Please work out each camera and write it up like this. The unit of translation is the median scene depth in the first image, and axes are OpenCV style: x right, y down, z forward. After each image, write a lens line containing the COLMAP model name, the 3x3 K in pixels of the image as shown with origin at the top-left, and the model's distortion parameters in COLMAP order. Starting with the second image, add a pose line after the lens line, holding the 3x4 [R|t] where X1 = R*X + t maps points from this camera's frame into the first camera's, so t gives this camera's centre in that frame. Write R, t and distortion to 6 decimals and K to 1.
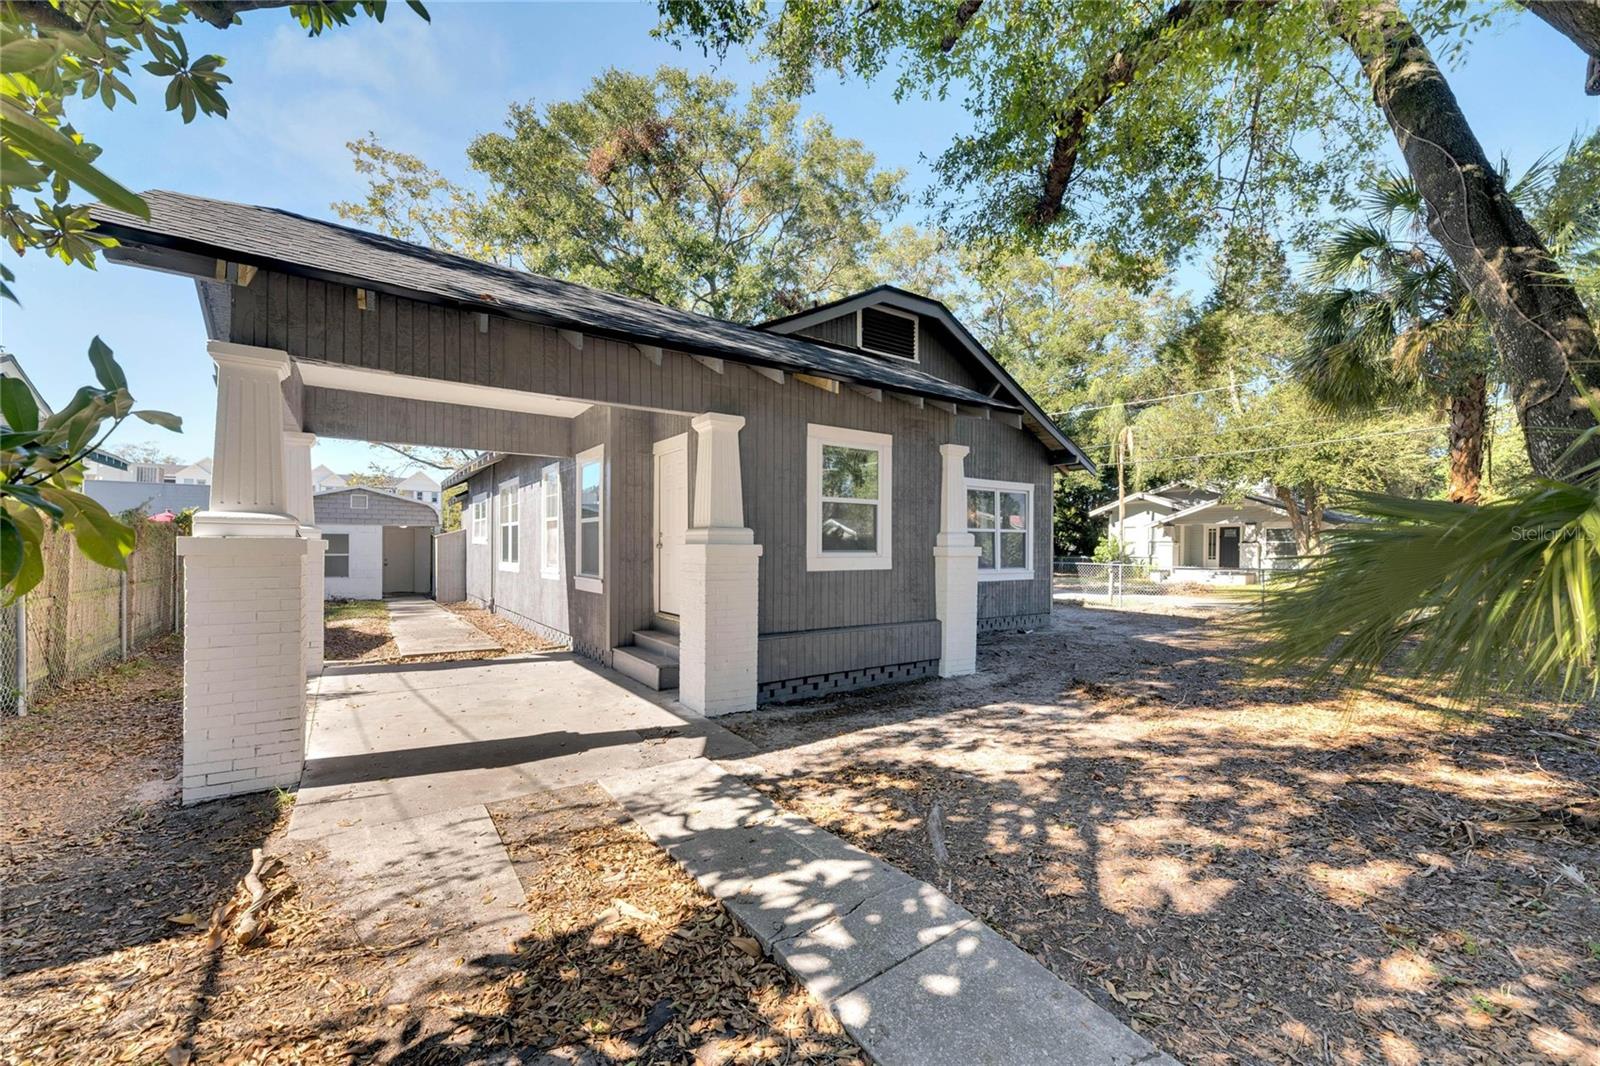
lens RADIAL K [[639.7, 0, 805.5], [0, 639.7, 540.2], [0, 0, 1]] dist [0.007772, -0.000303]
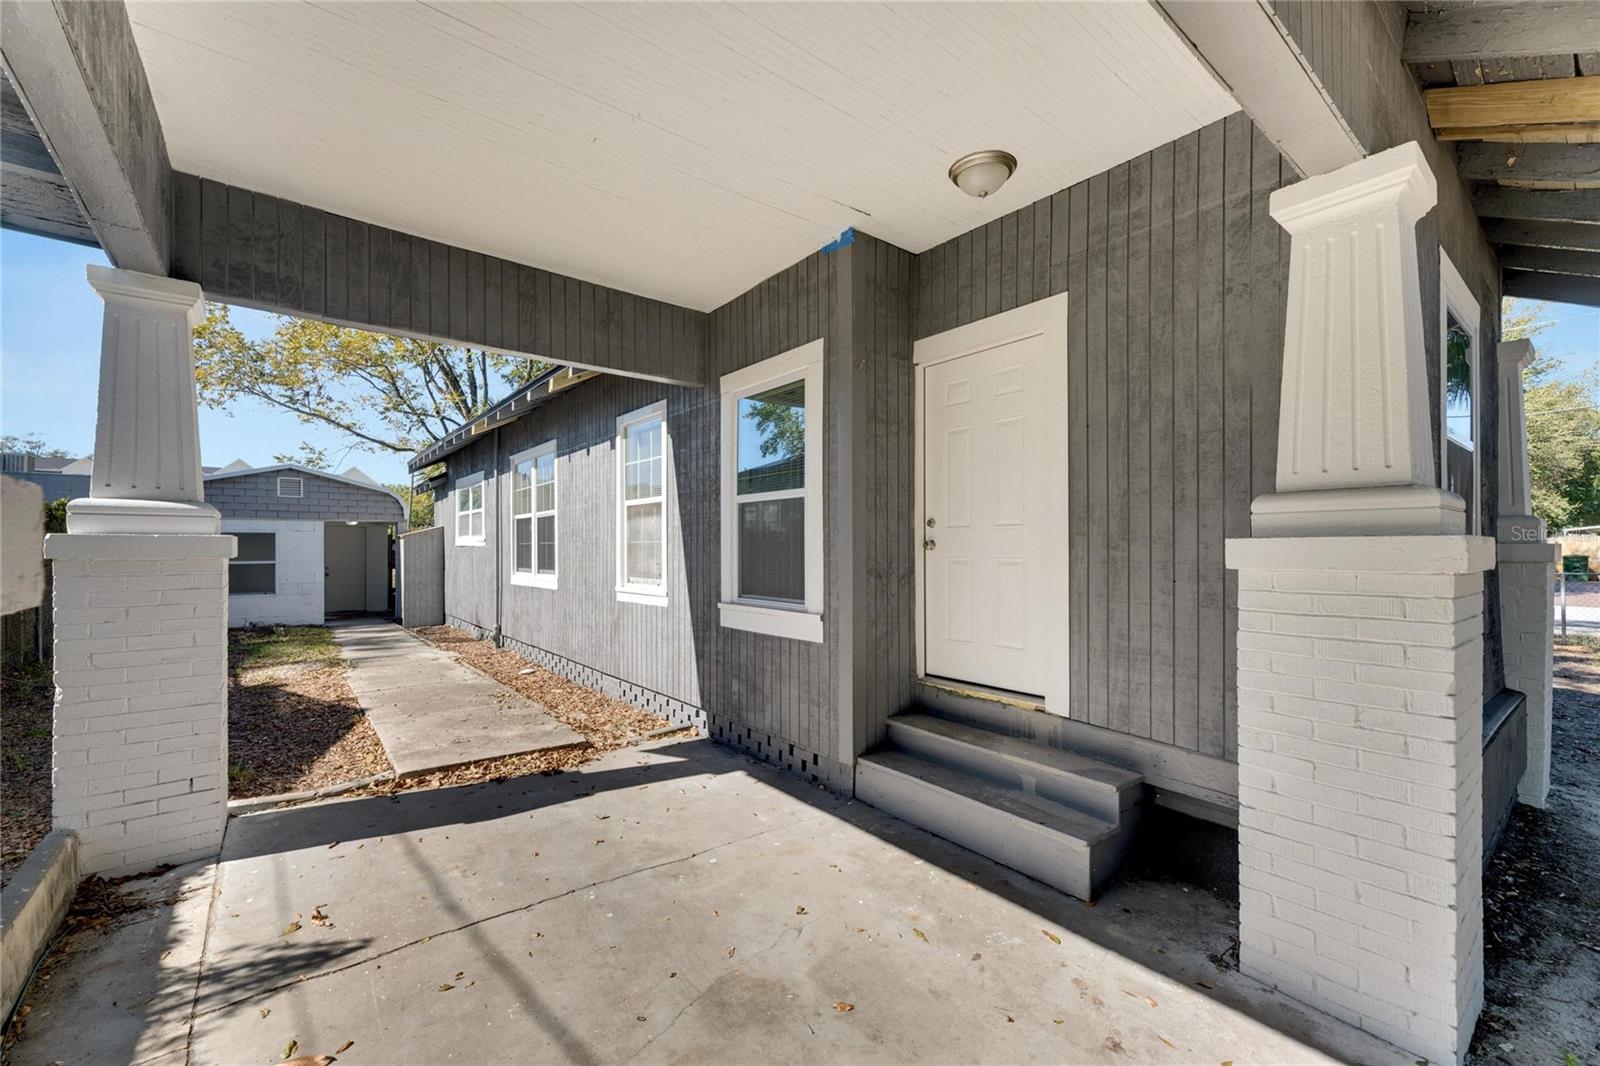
lens RADIAL K [[654.3, 0, 804.5], [0, 654.3, 545.1], [0, 0, 1]] dist [0.008338, -0.000659]
pose [[0.998024, -0.002922, 0.062764, -0.228898], [0.002740, 0.999992, 0.002994, 0.004302], [-0.062772, -0.002817, 0.998024, 0.314571]]
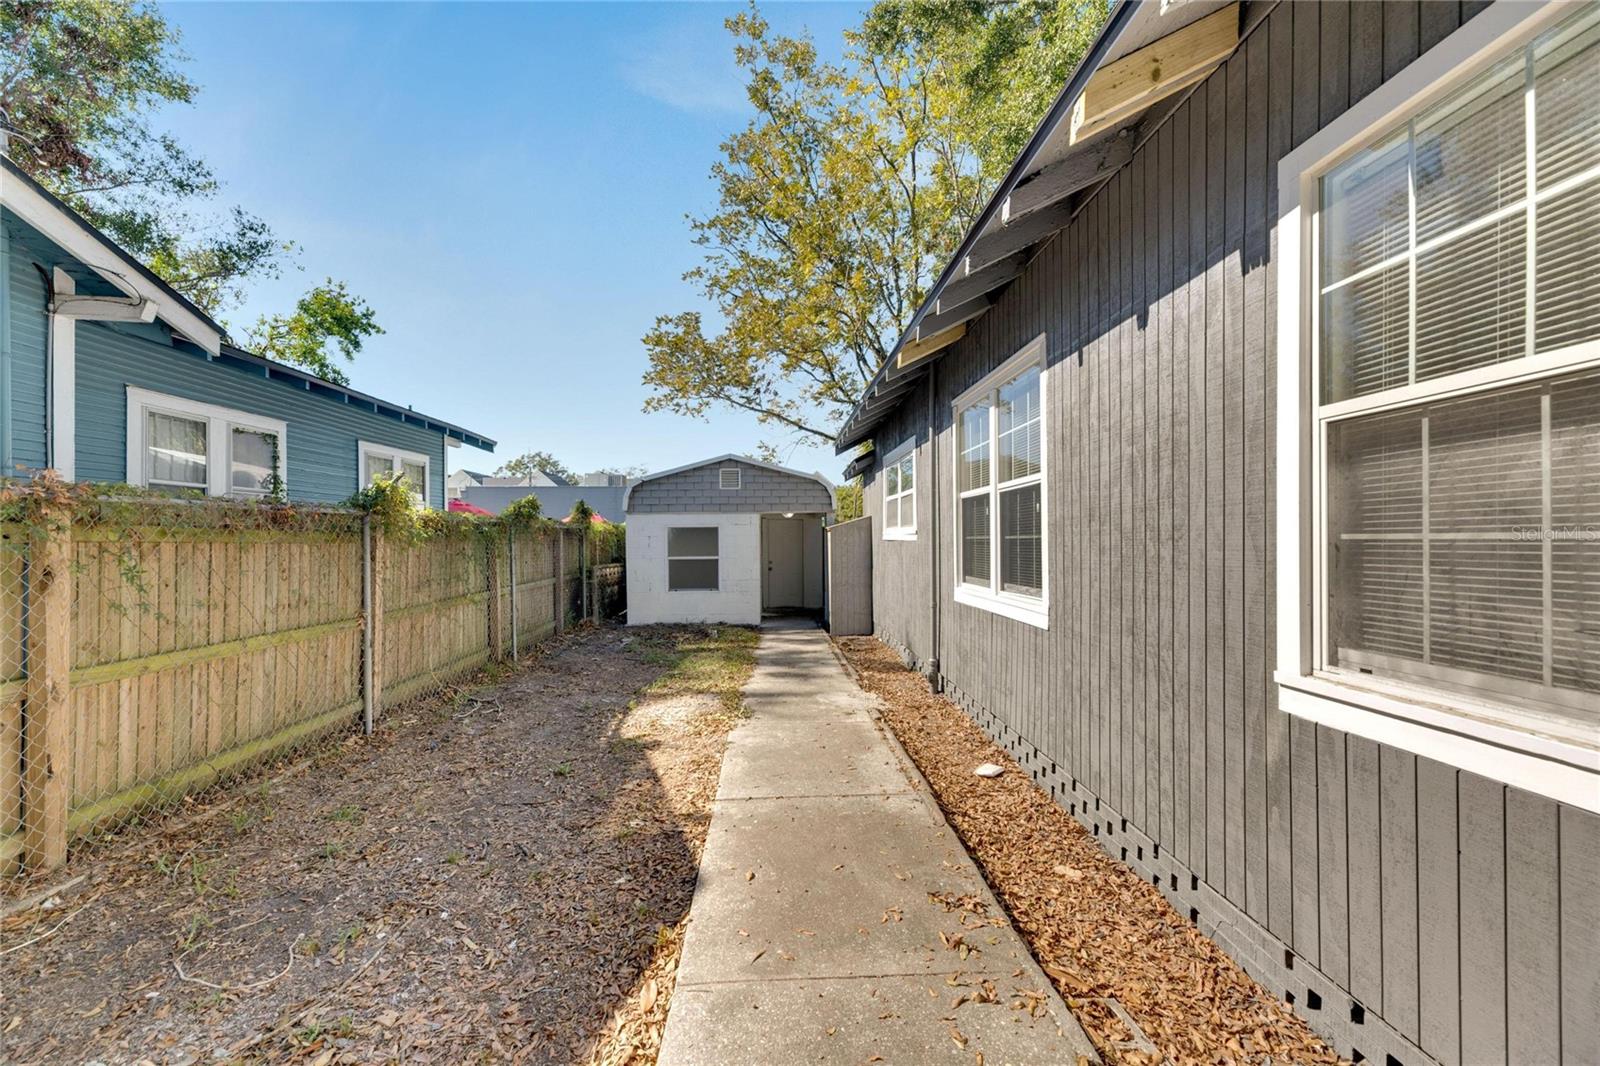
lens RADIAL K [[639.7, 0, 805.5], [0, 639.7, 540.2], [0, 0, 1]] dist [0.007772, -0.000303]
pose [[0.846633, -0.004600, -0.532158, -0.357452], [0.009232, 0.999939, 0.006044, 0.001926], [0.532097, -0.010030, 0.846624, 0.623811]]
